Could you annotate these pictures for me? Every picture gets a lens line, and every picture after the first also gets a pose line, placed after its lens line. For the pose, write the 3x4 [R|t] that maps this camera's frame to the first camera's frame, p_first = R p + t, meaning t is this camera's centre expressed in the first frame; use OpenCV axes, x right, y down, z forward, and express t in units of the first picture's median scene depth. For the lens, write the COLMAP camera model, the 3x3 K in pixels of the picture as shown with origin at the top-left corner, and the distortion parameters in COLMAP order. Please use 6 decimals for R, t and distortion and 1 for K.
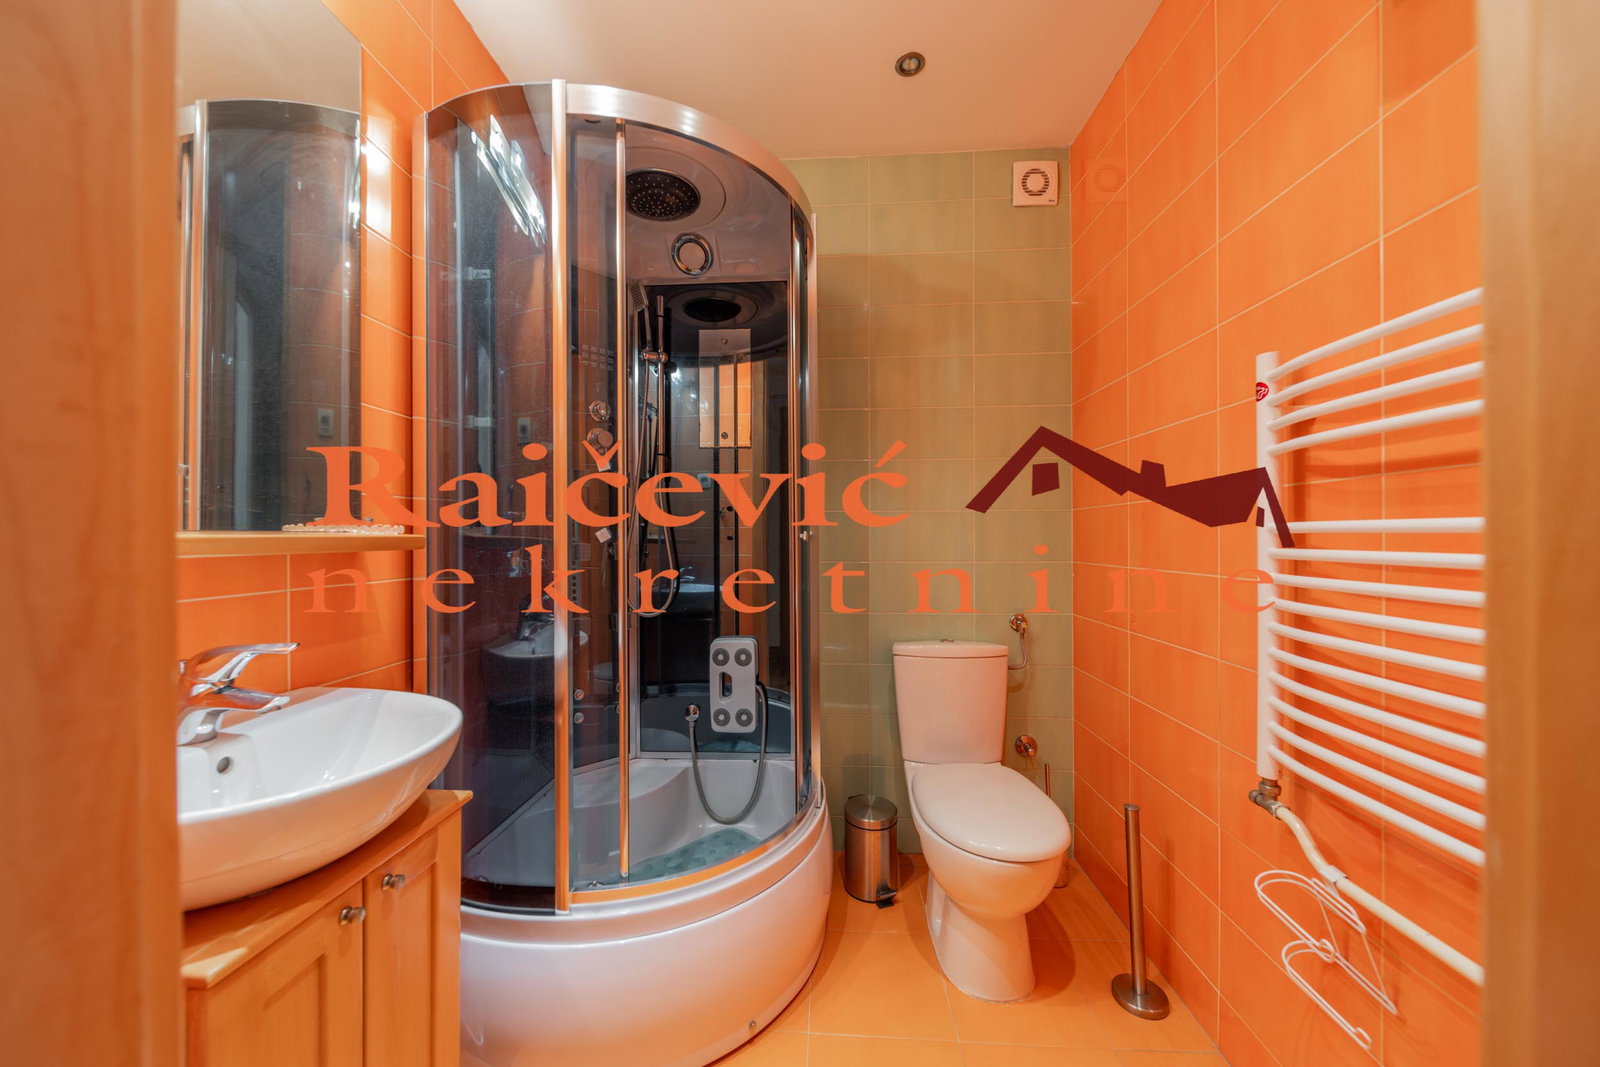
lens RADIAL K [[578.2, 0, 787.5], [0, 578.2, 529.0], [0, 0, 1]] dist [0.001674, -0.000834]
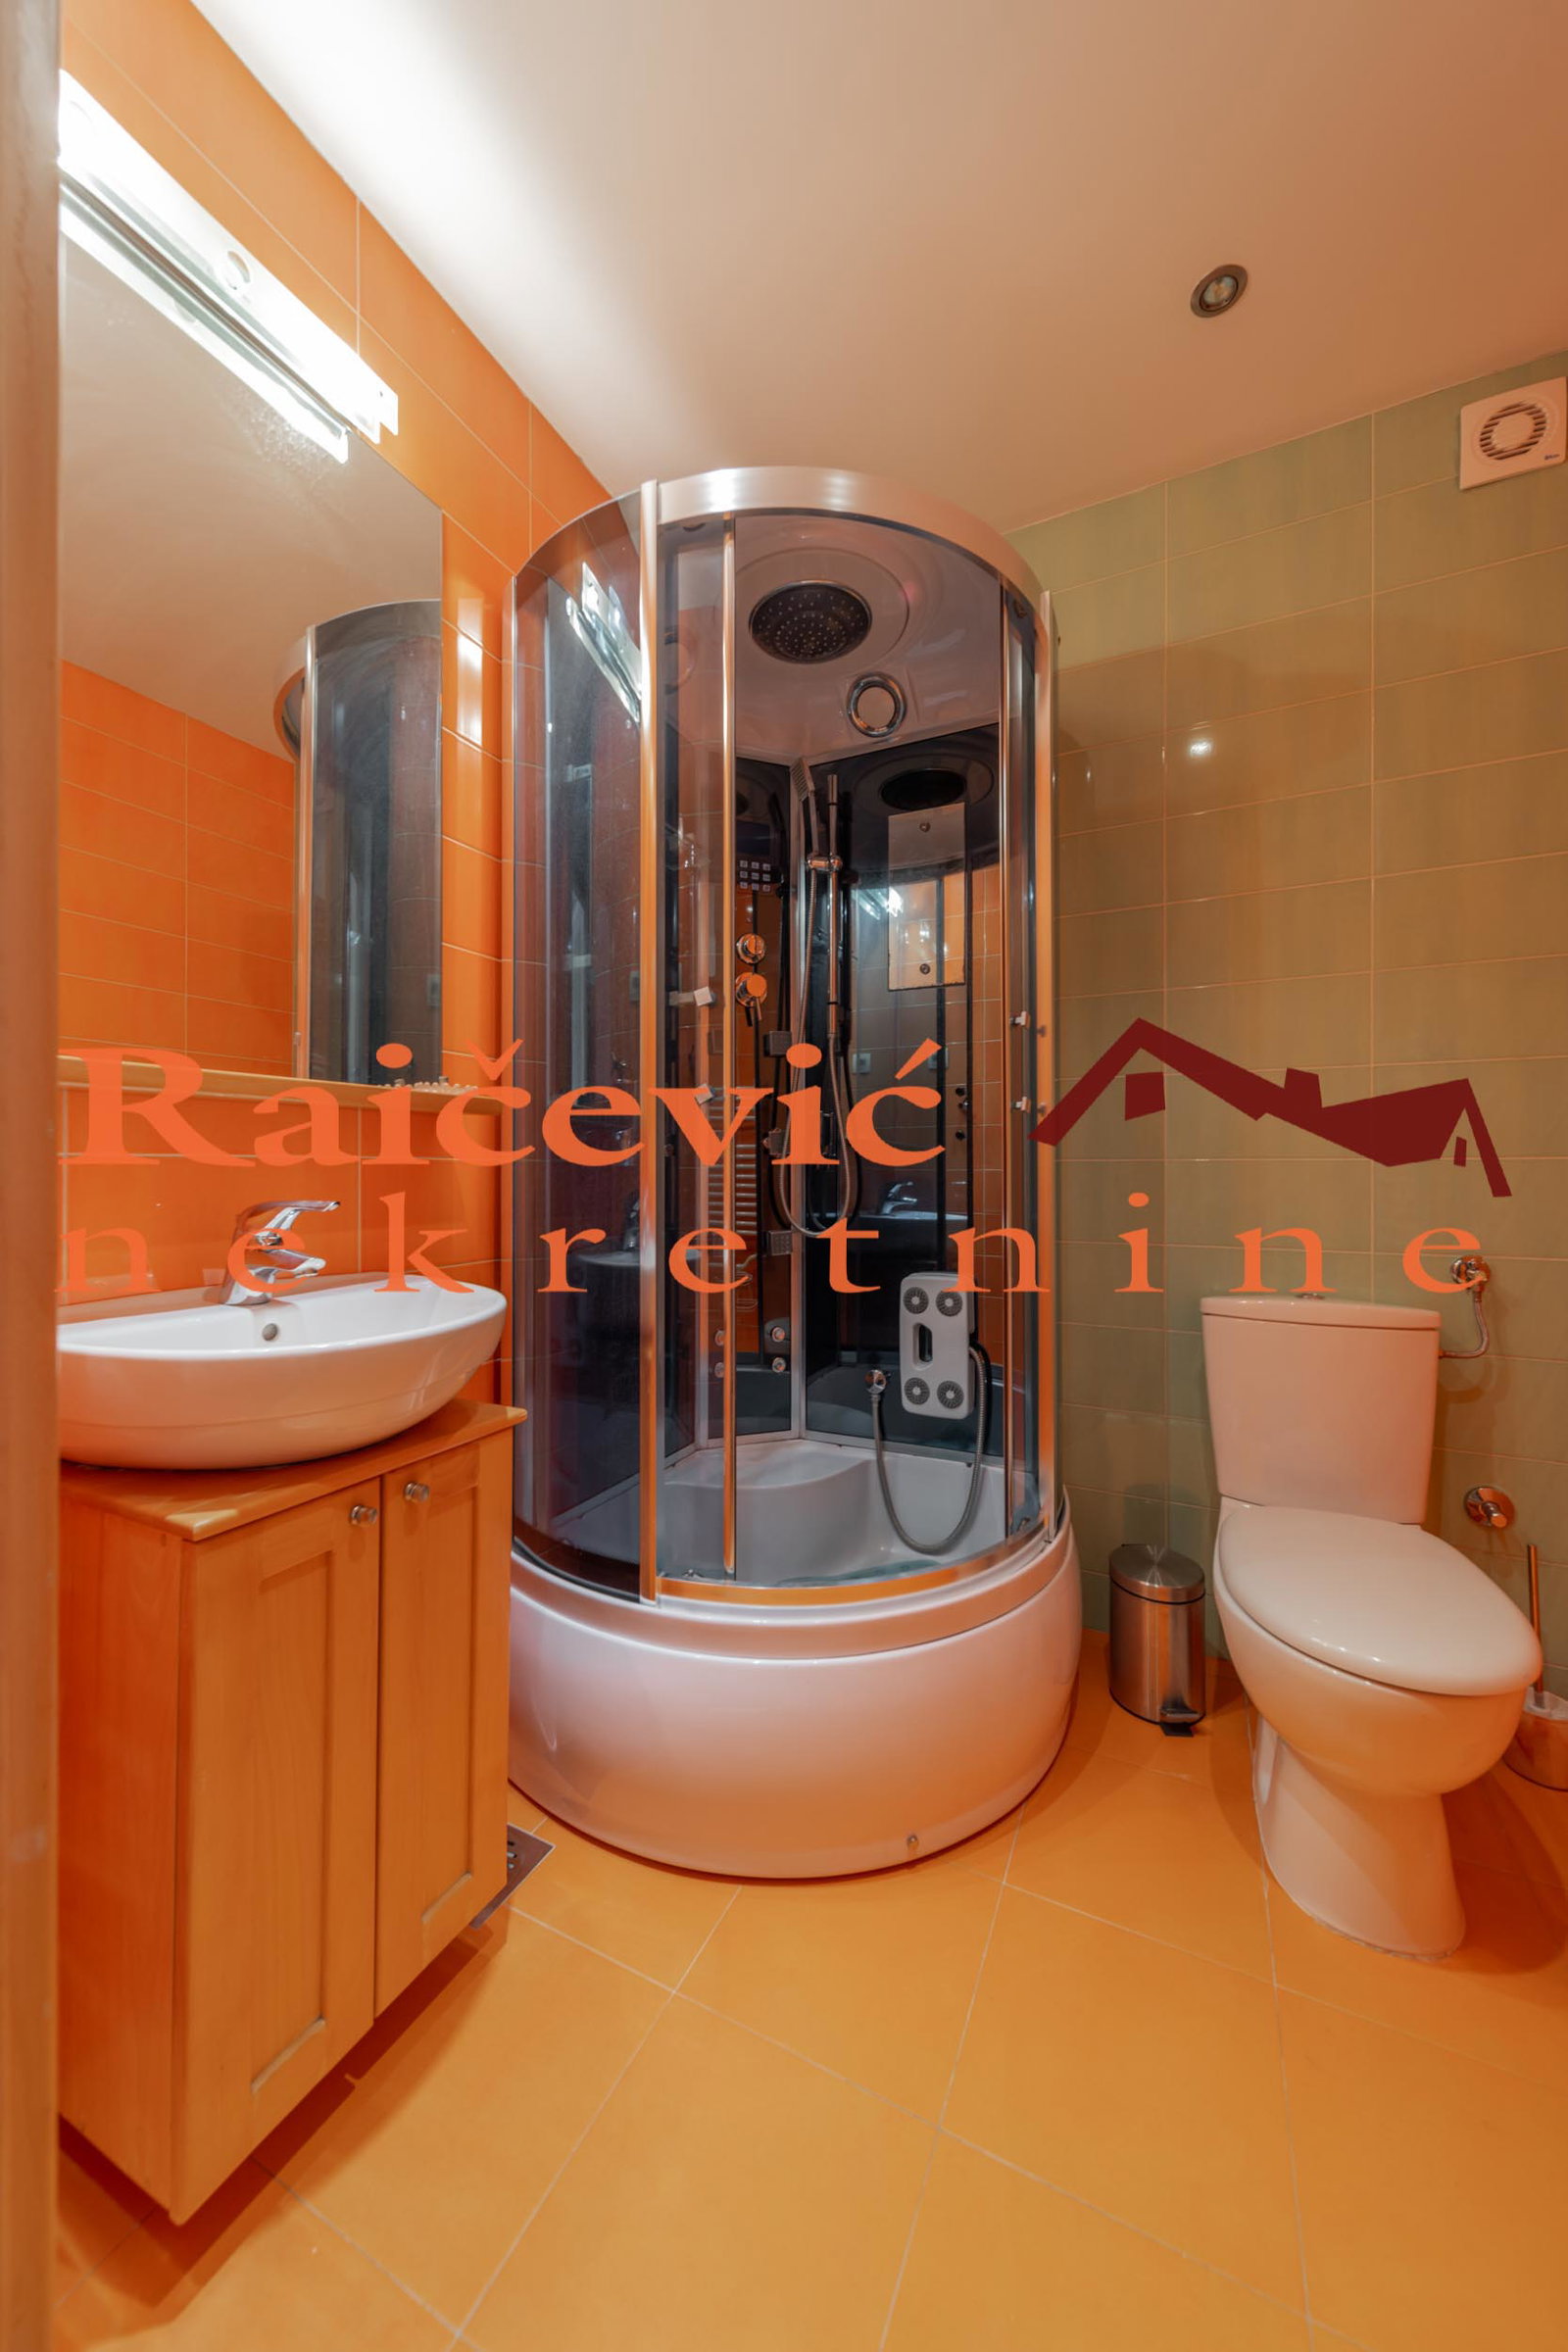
lens RADIAL K [[849.9, 0, 792.2], [0, 849.9, 1168.4], [0, 0, 1]] dist [0.001674, -0.000834]
pose [[0.921862, 0.000700, -0.387517, 0.152389], [-0.001311, 0.999998, -0.001311, 0.081379], [0.387515, 0.001716, 0.921862, 0.049643]]
